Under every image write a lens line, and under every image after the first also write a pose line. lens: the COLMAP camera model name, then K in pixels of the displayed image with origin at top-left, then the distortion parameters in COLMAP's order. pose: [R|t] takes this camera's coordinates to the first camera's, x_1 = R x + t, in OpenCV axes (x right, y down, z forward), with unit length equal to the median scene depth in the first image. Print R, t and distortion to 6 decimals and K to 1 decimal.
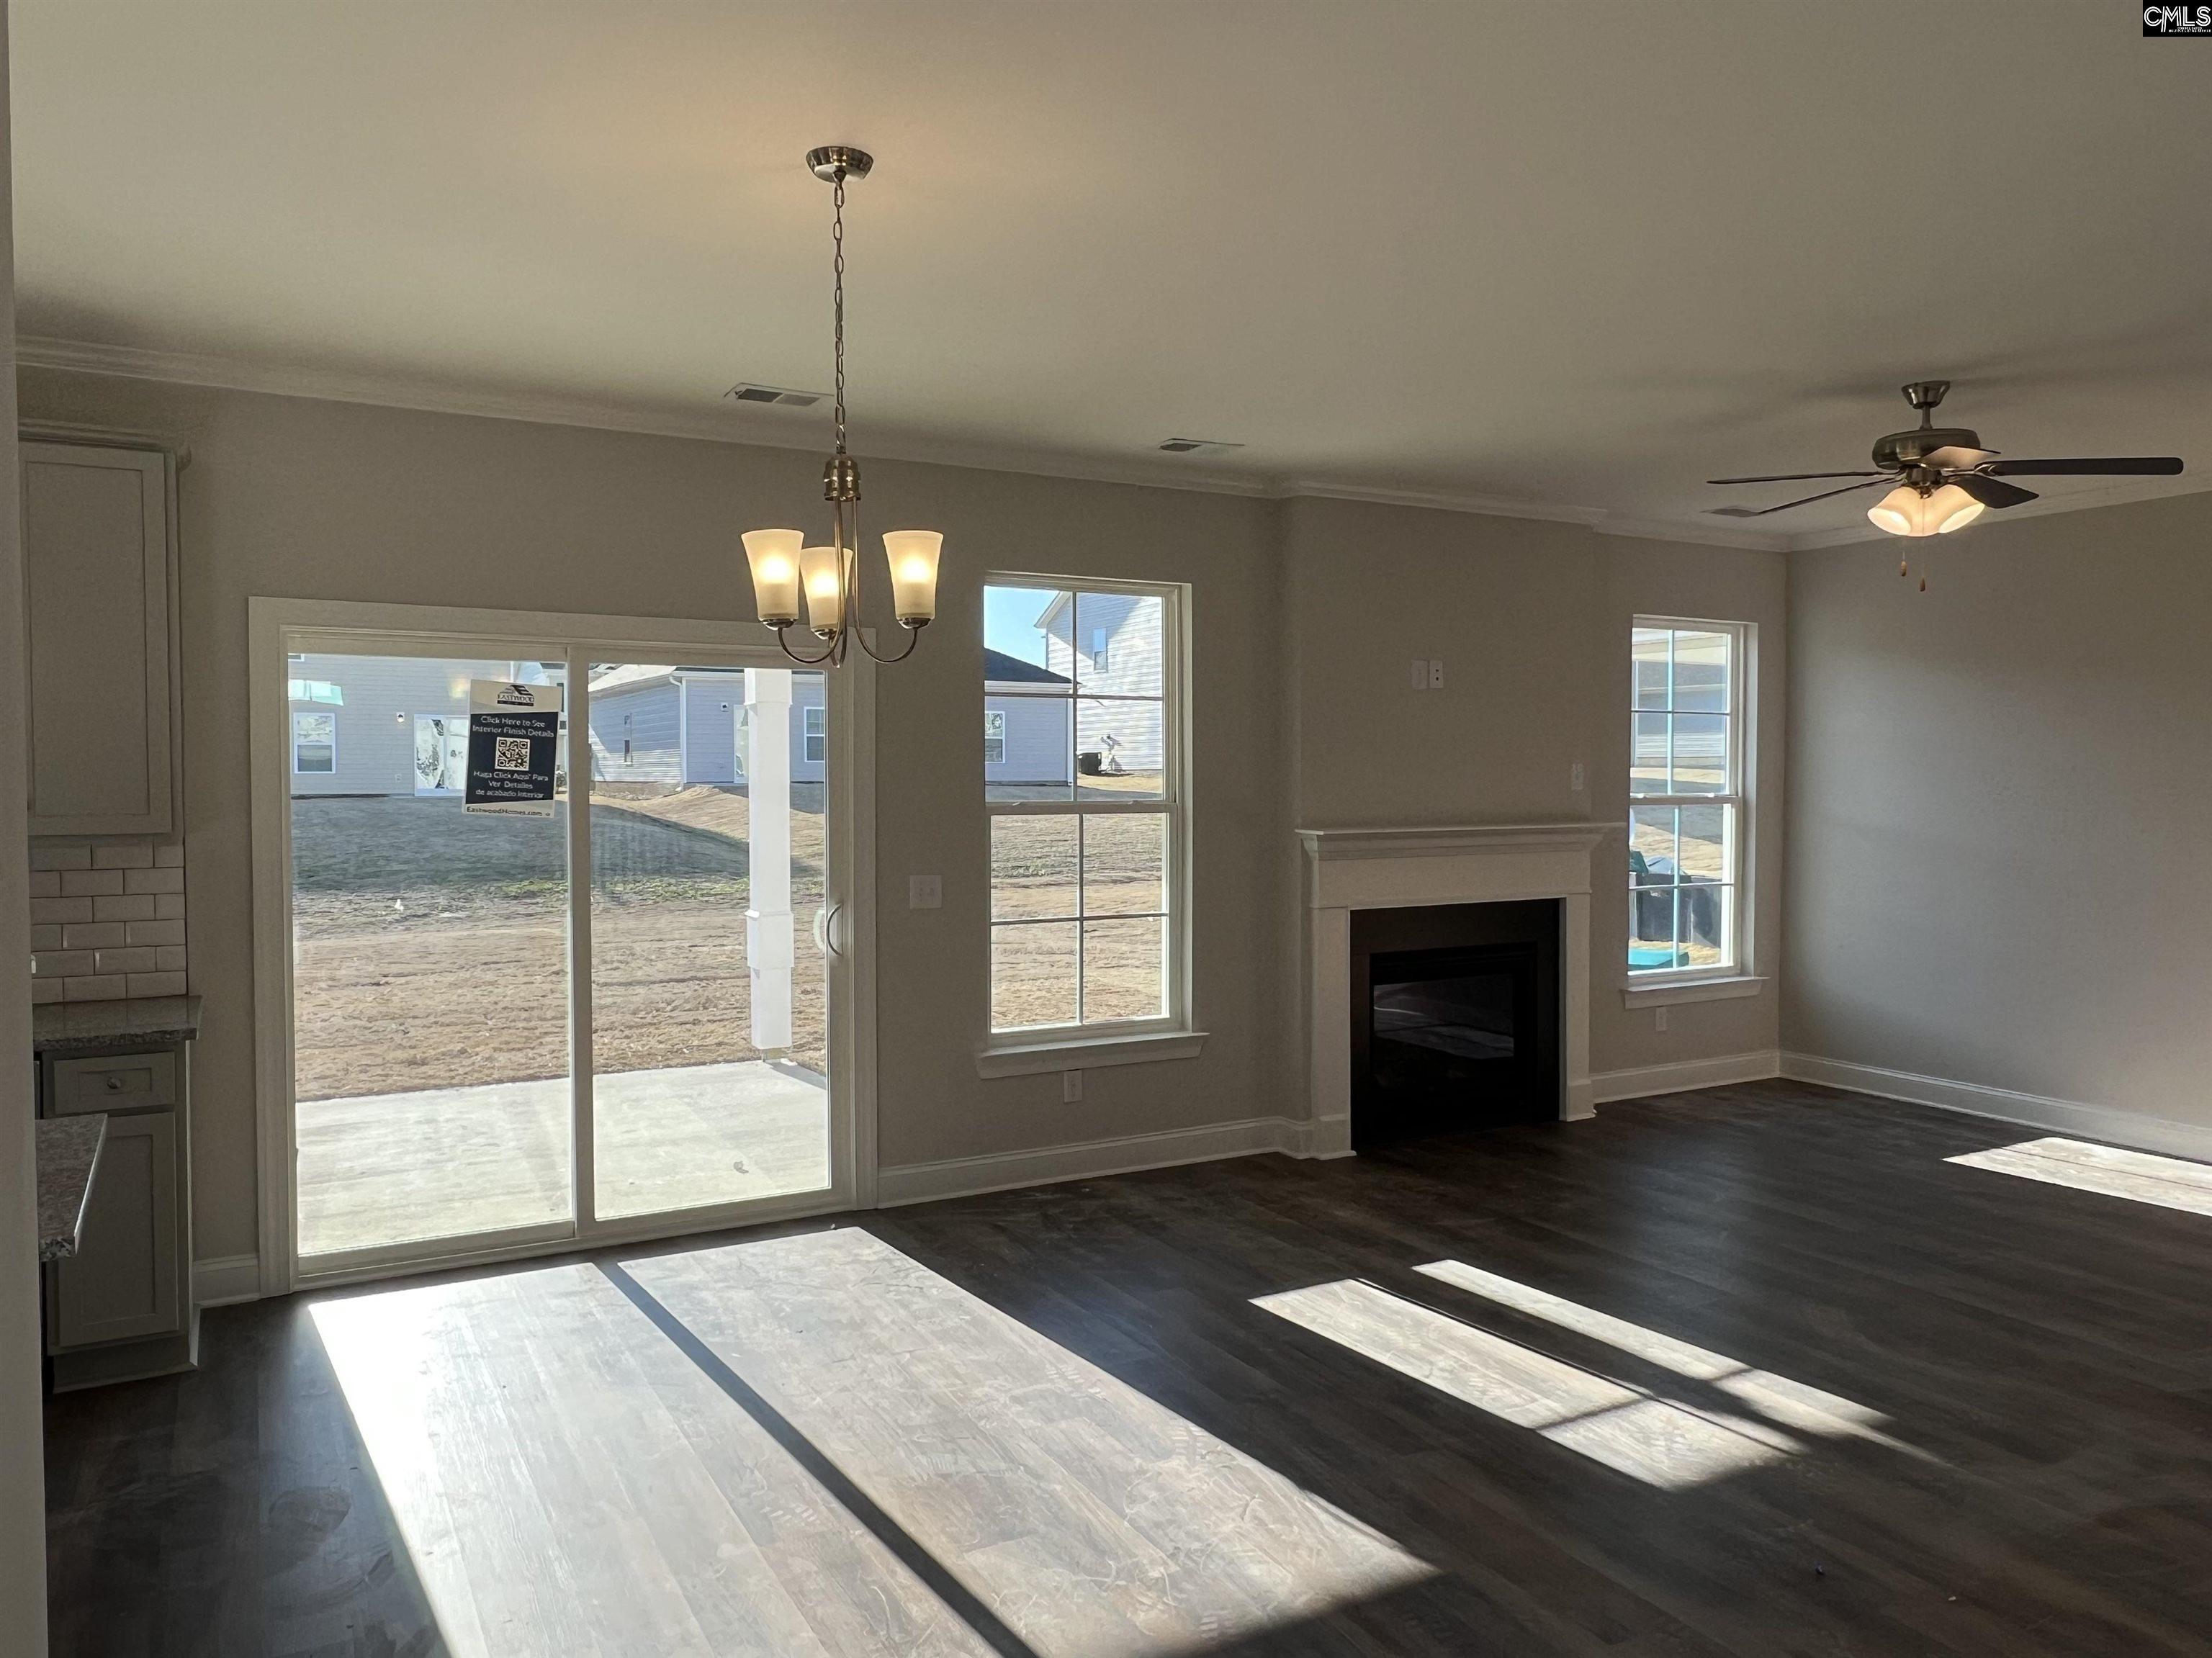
lens RADIAL K [[1505.3, 0, 1083.2], [0, 1505.3, 841.4], [0, 0, 1]] dist [-0.012273, 0.005346]
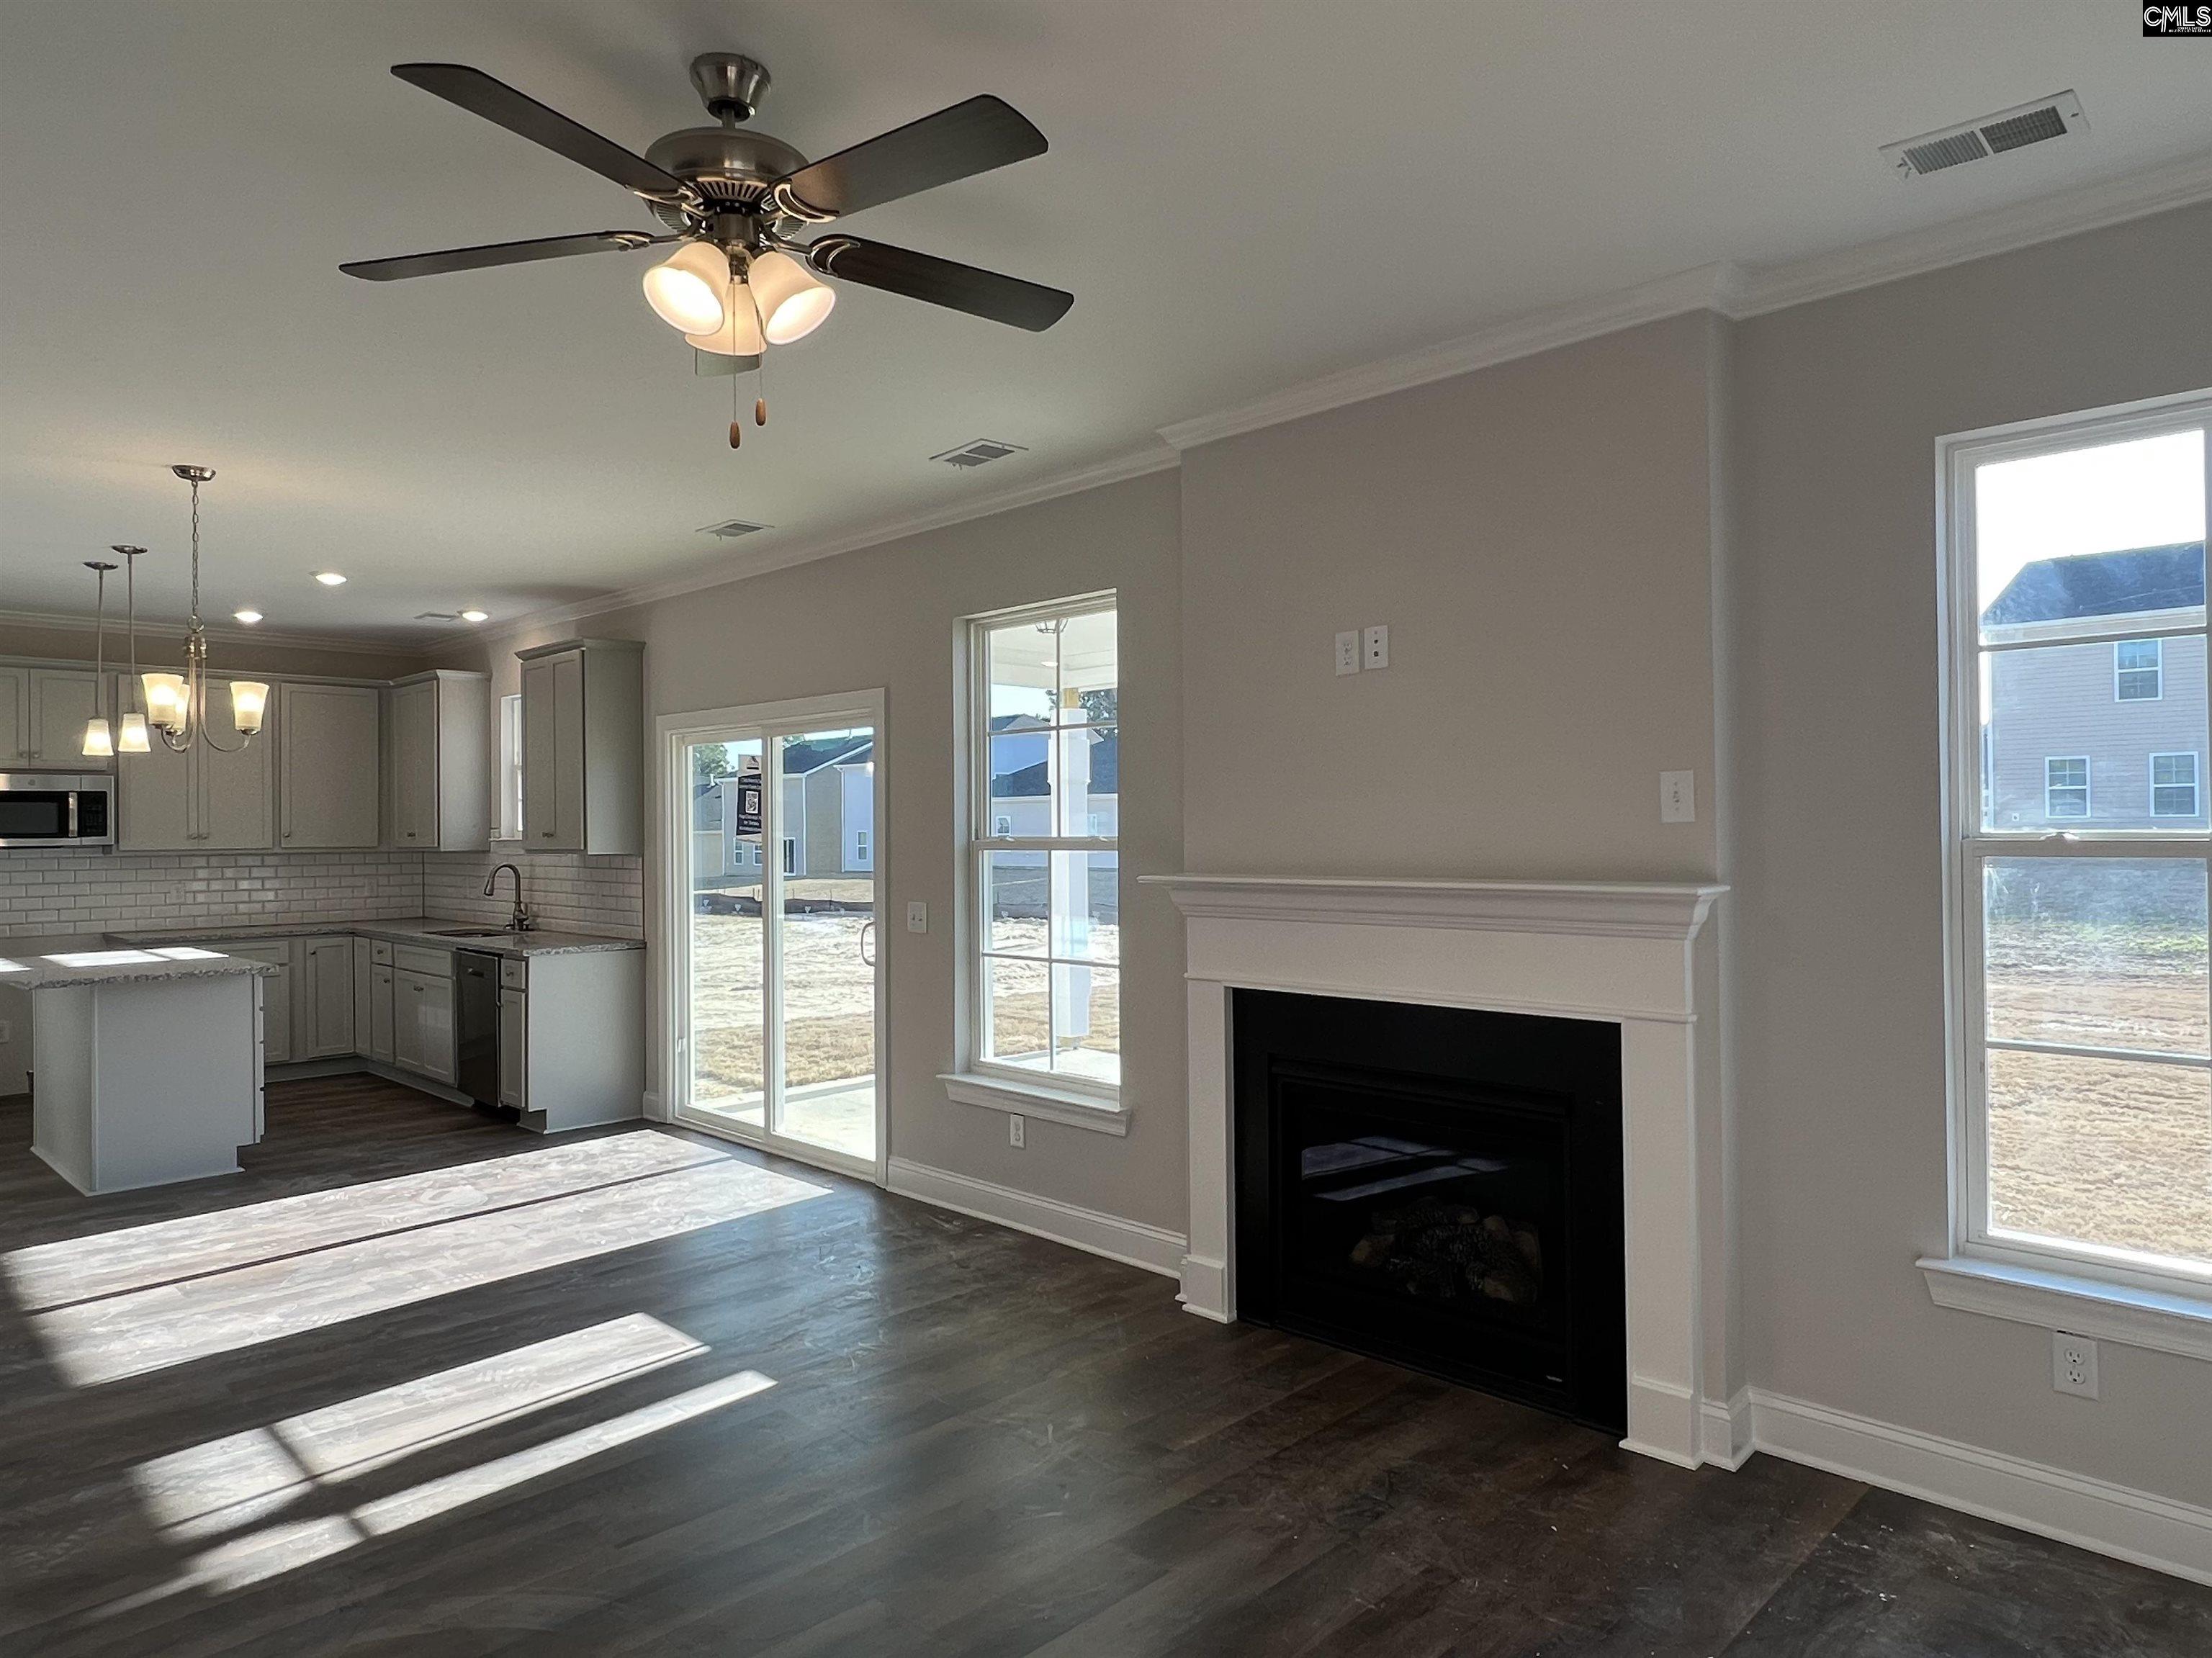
lens RADIAL K [[1376.6, 0, 1092.9], [0, 1376.6, 821.1], [0, 0, 1]] dist [-0.001520, -0.003025]
pose [[0.281391, -0.006436, -0.959572, 1.043657], [-0.033151, 0.999315, -0.016424, -0.028371], [0.959020, 0.036433, 0.280985, 0.961551]]
